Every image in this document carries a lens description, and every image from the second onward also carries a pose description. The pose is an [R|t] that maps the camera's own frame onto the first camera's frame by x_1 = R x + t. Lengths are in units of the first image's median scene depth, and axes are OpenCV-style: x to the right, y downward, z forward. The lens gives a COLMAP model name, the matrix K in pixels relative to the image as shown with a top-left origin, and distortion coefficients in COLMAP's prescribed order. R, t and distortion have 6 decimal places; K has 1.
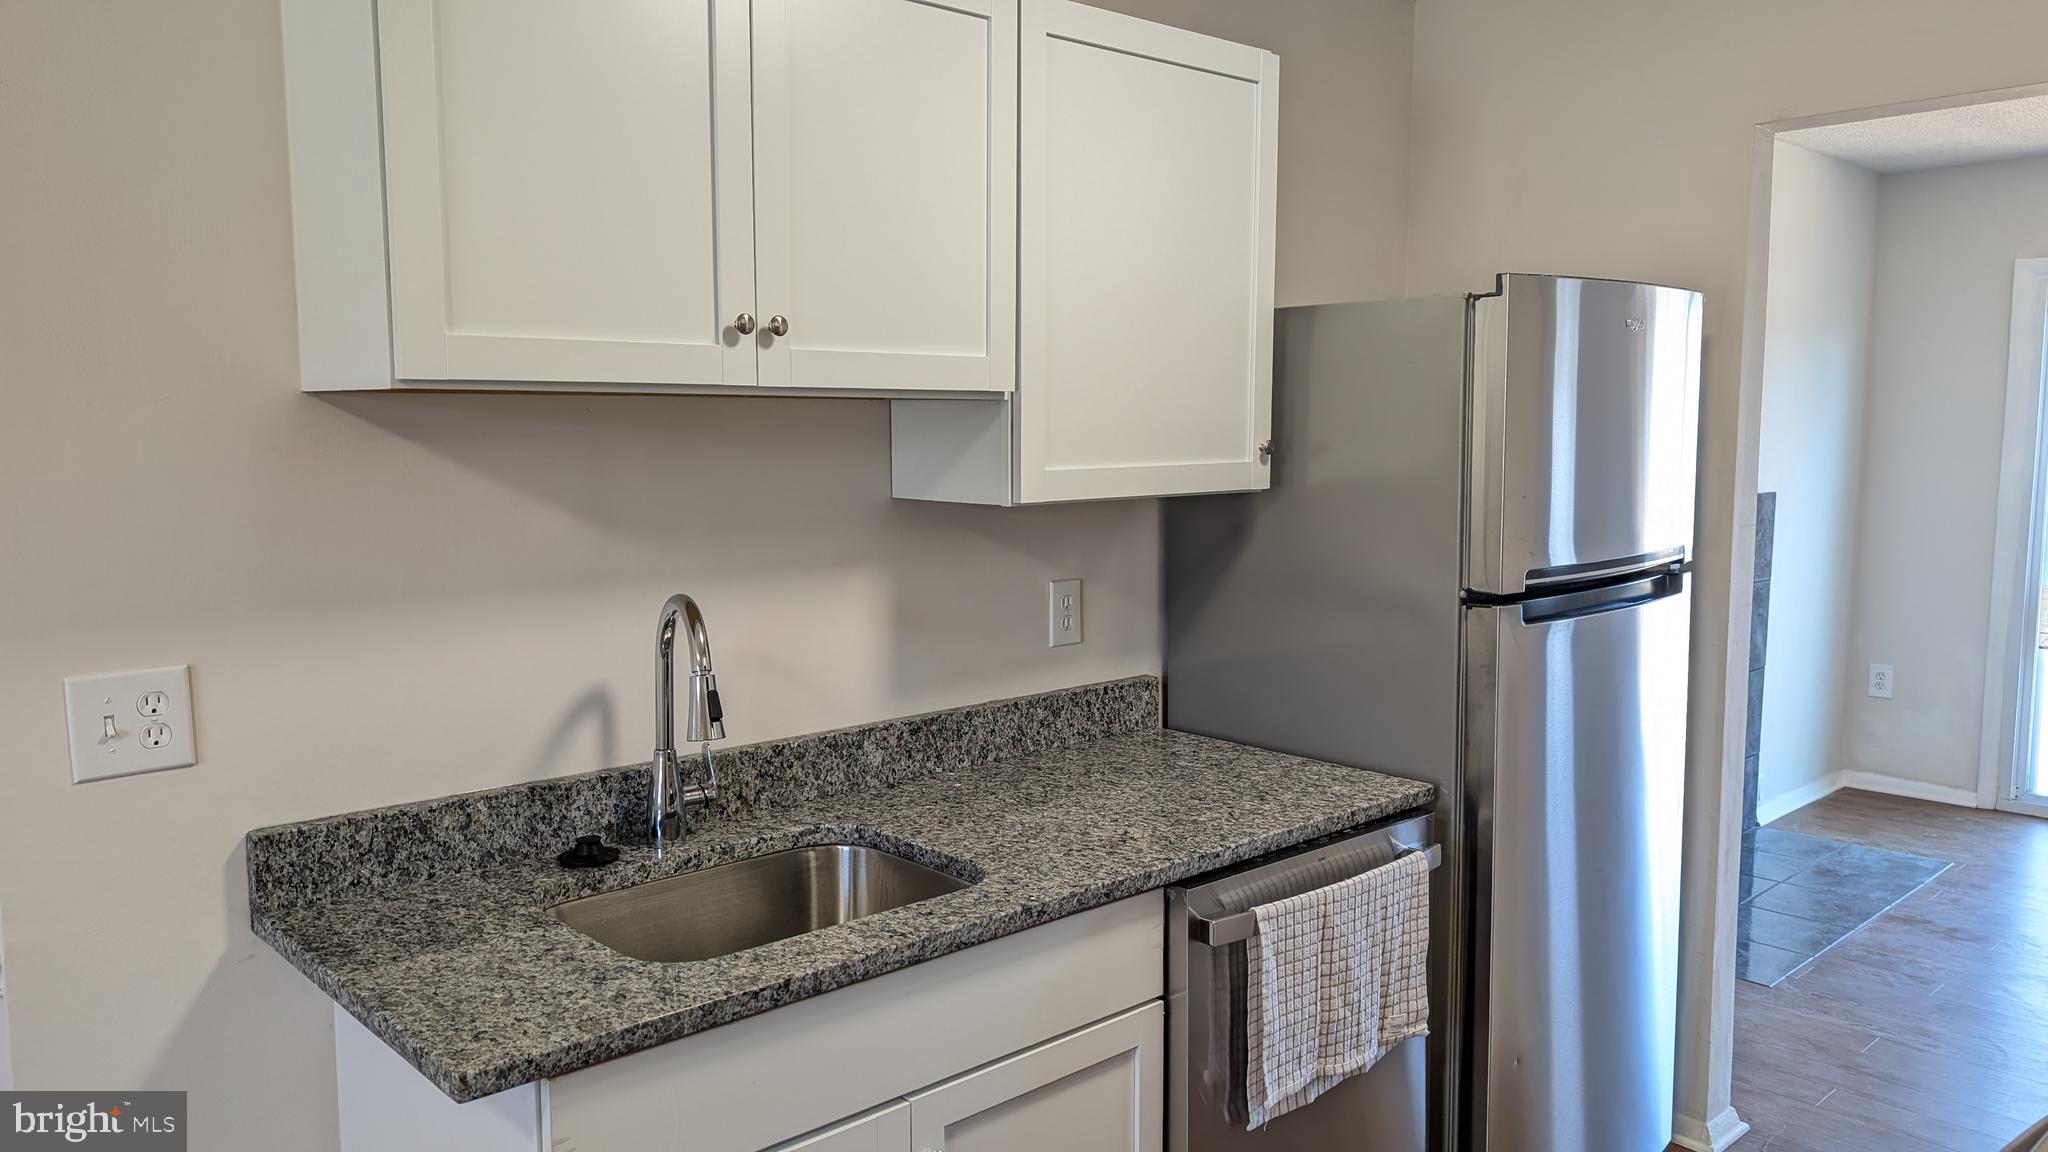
lens RADIAL K [[1502.2, 0, 1015.5], [0, 1502.2, 577.1], [0, 0, 1]] dist [0.010772, 0.003173]
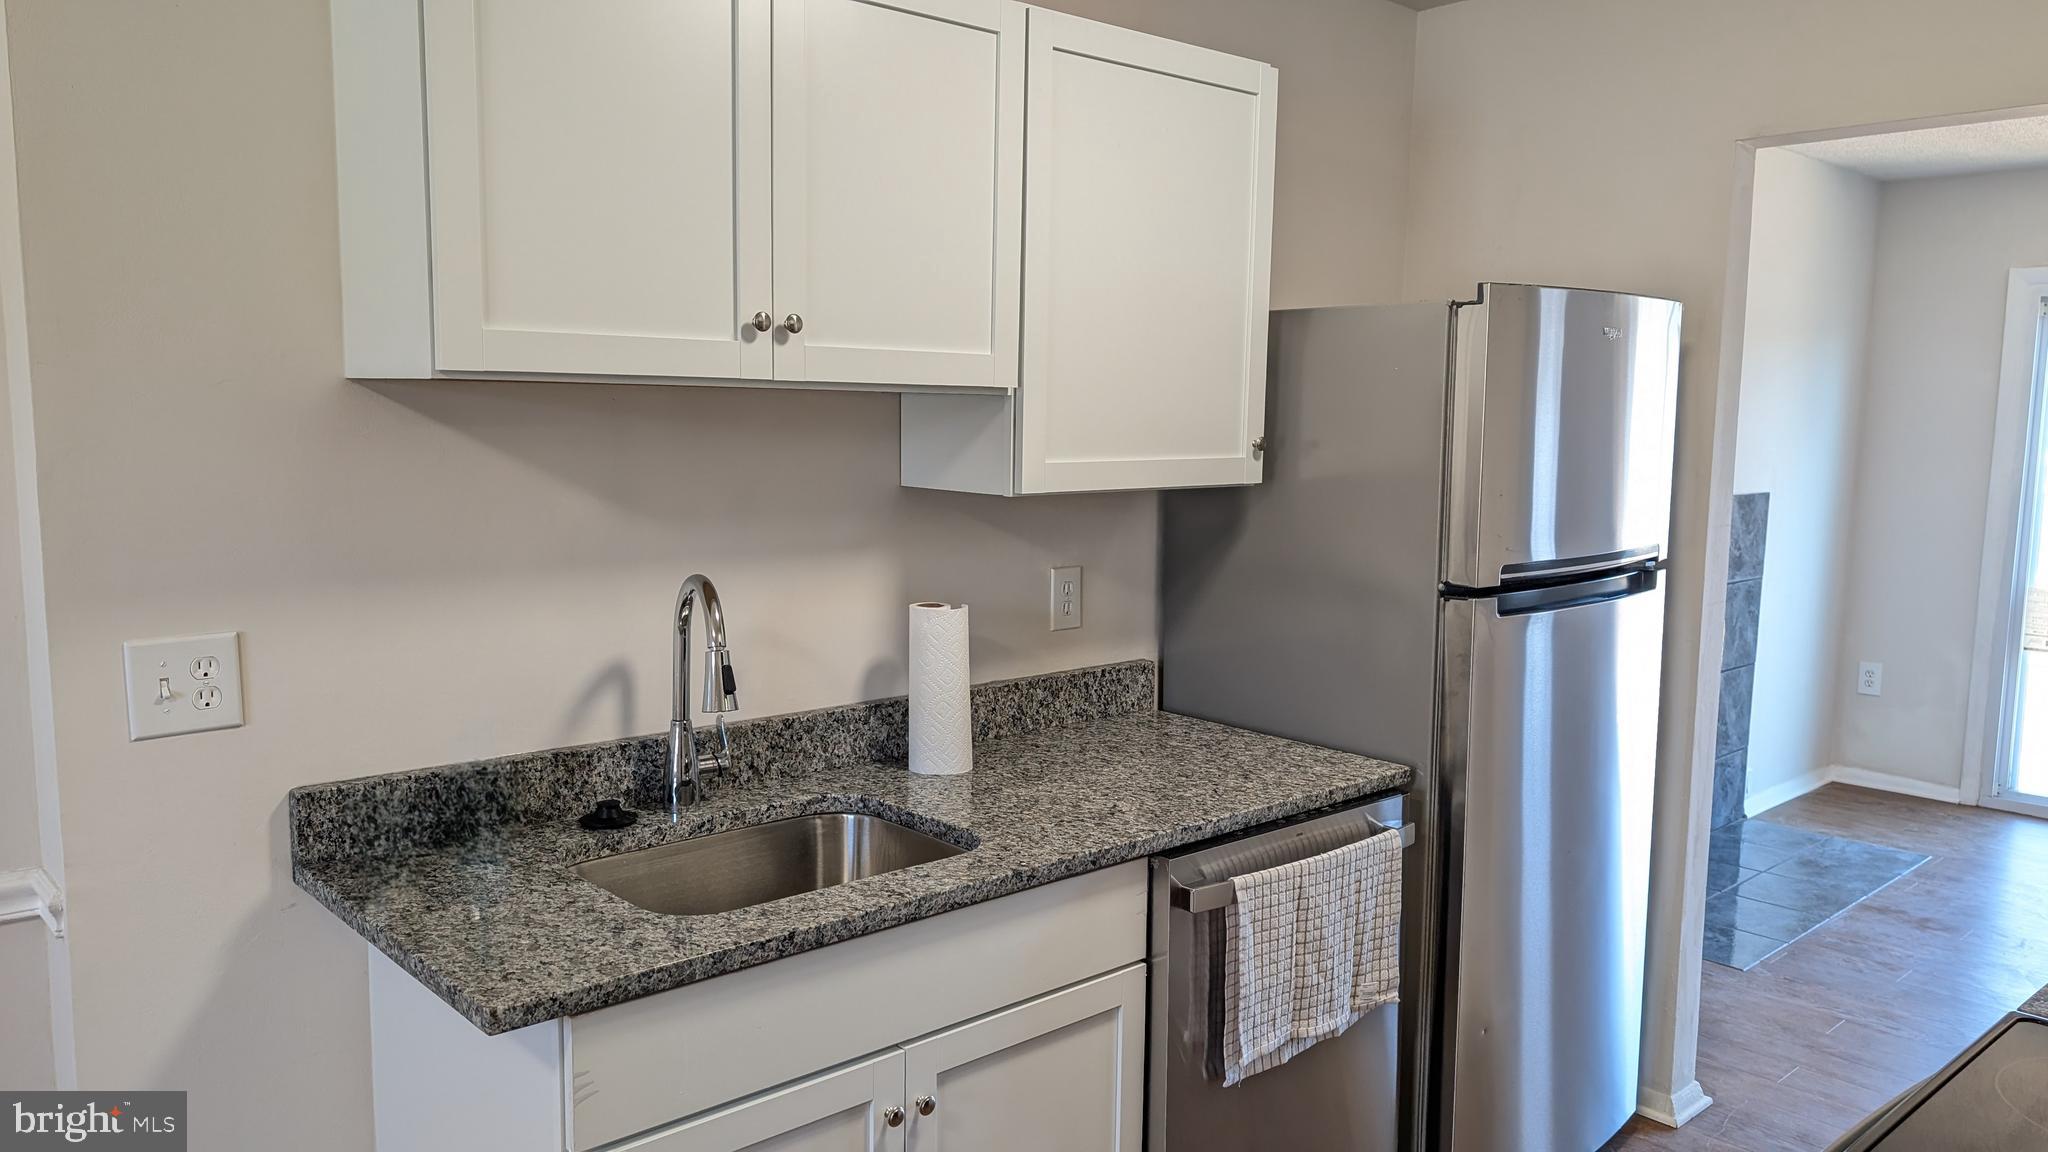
lens RADIAL K [[1497.9, 0, 1033.5], [0, 1497.9, 582.8], [0, 0, 1]] dist [0.015507, -0.001370]
pose [[0.999856, 0.016918, 0.001150, 0.012019], [-0.016932, 0.999767, 0.013384, -0.000707], [-0.000923, -0.013401, 0.999910, -0.054991]]
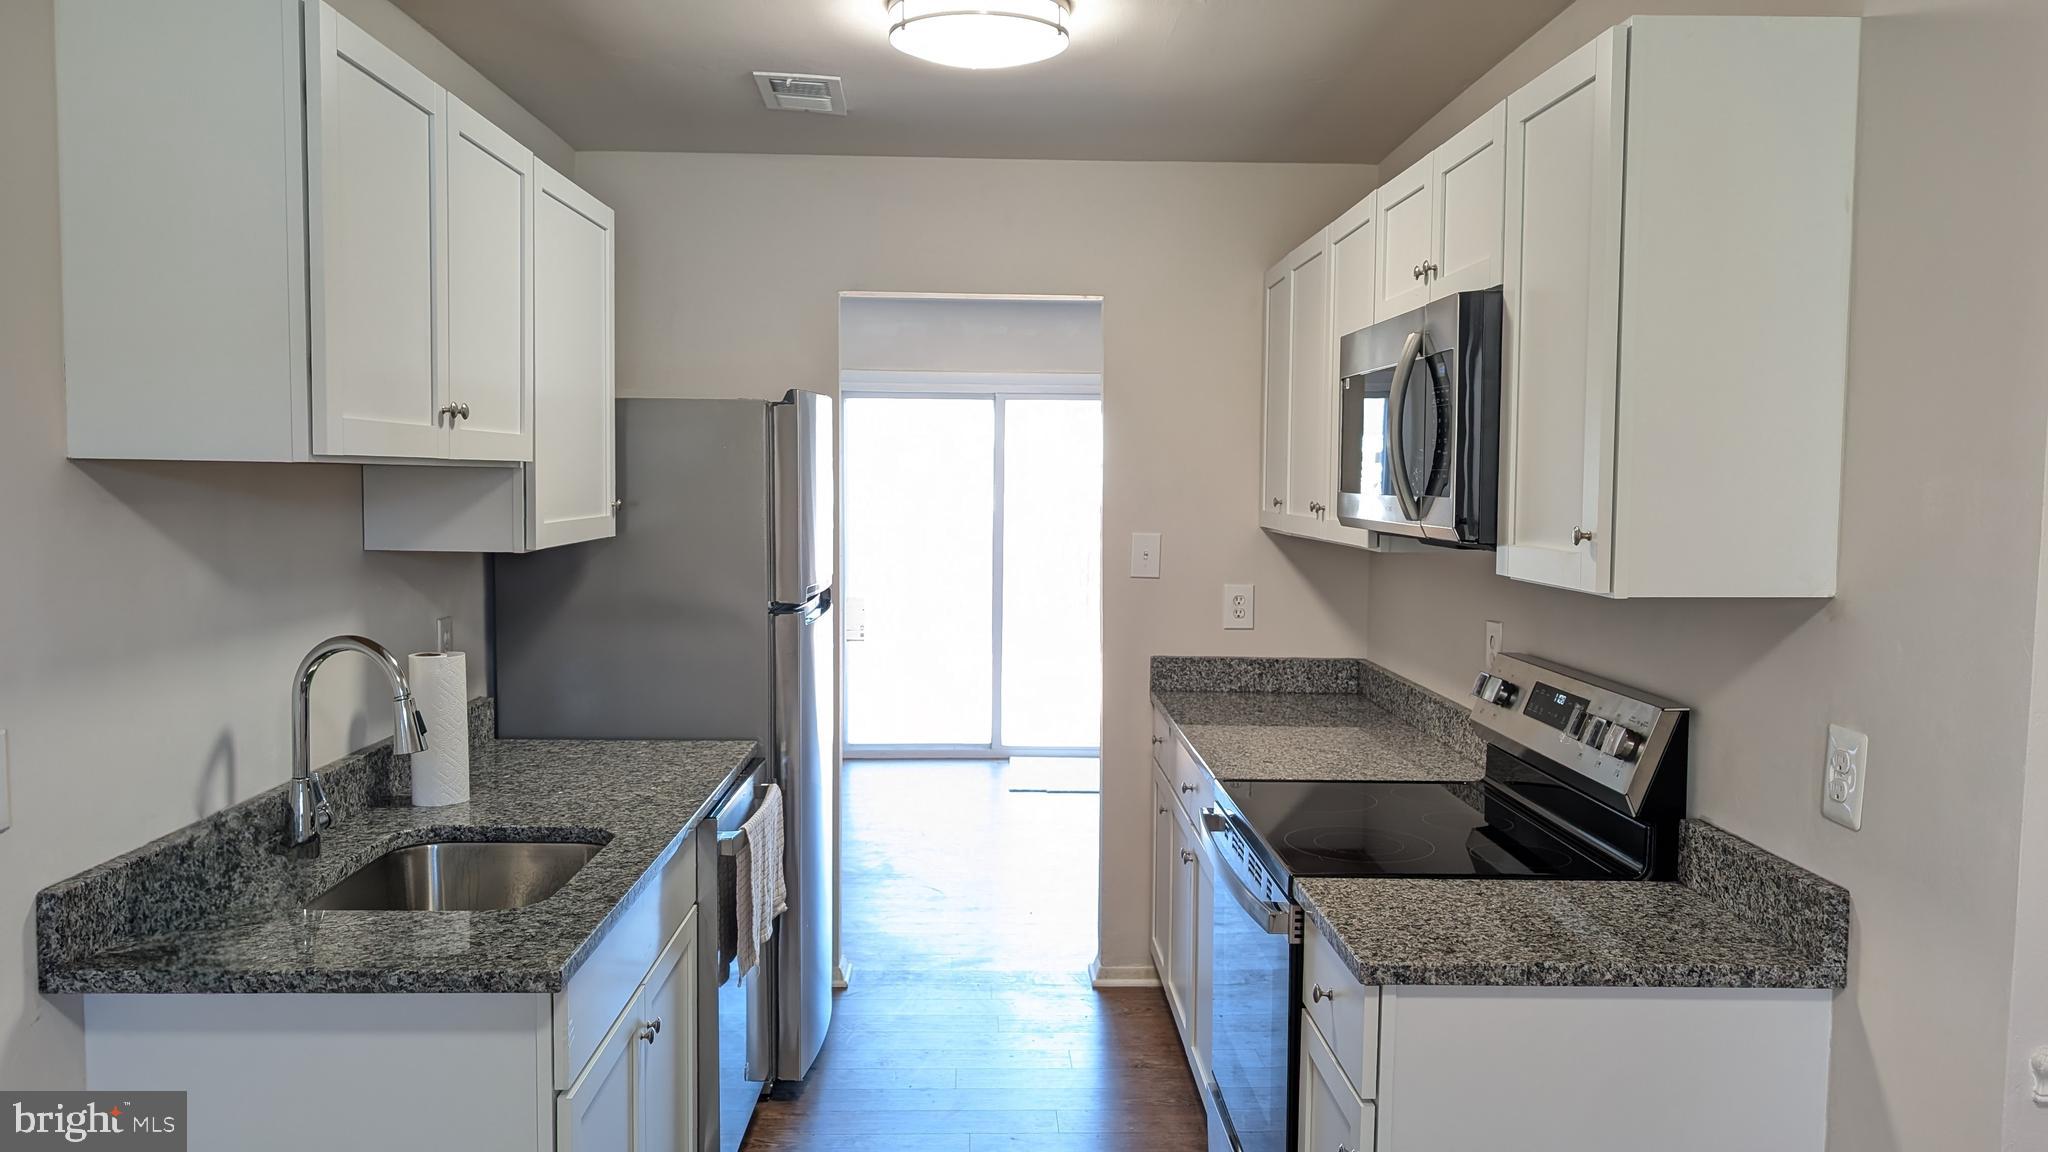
lens RADIAL K [[1502.2, 0, 1015.5], [0, 1502.2, 577.1], [0, 0, 1]] dist [0.010772, 0.003173]
pose [[0.660025, -0.042799, 0.750024, -0.687602], [0.070116, 0.997527, -0.004780, 0.007688], [-0.747965, 0.055744, 0.661394, -0.139663]]
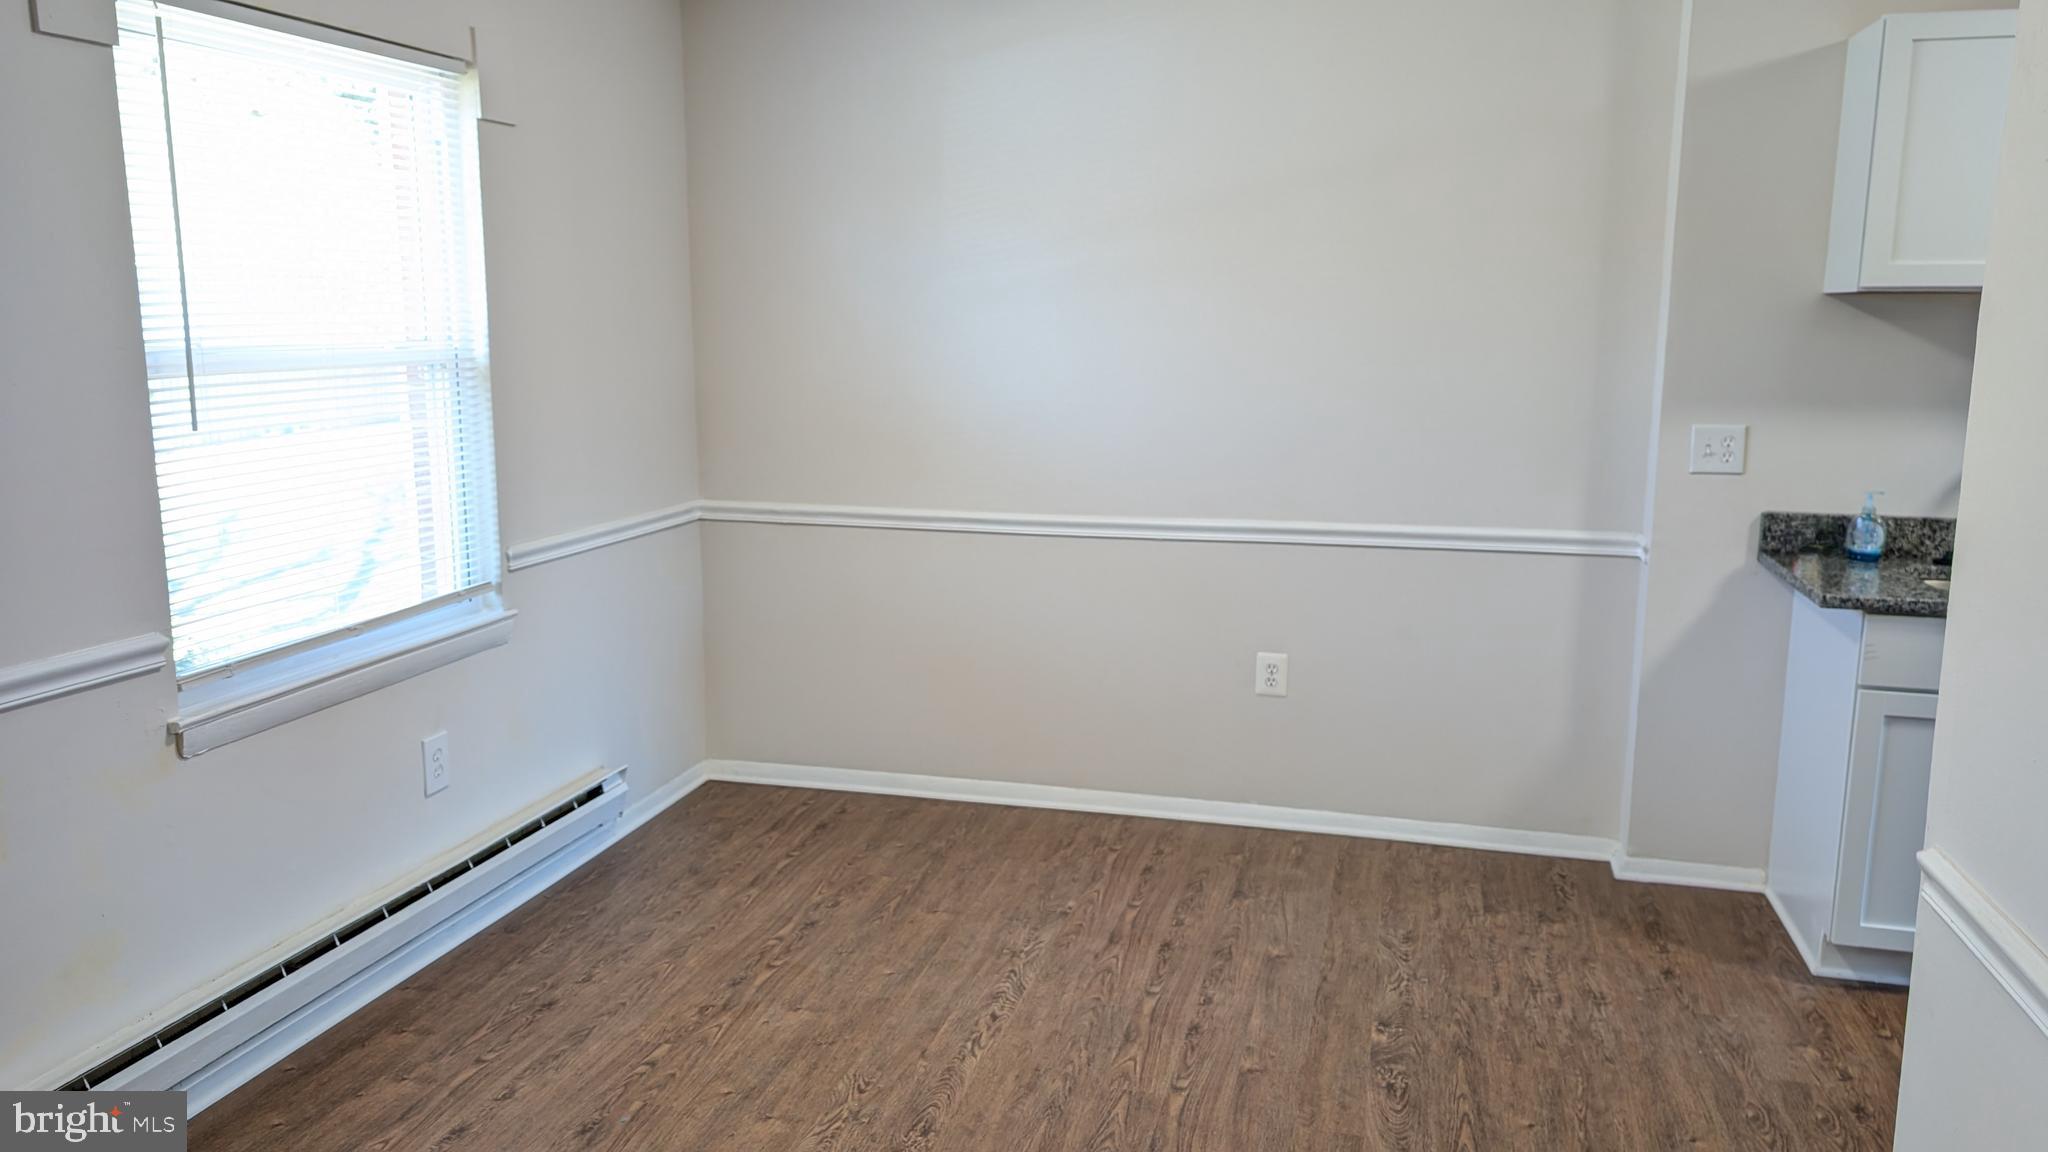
lens RADIAL K [[1497.9, 0, 1033.5], [0, 1497.9, 582.8], [0, 0, 1]] dist [0.015507, -0.001370]
pose [[0.547571, 0.151183, -0.822988, 0.529787], [-0.091416, 0.988464, 0.120757, 0.089844], [0.831750, 0.009111, 0.555075, -0.787511]]
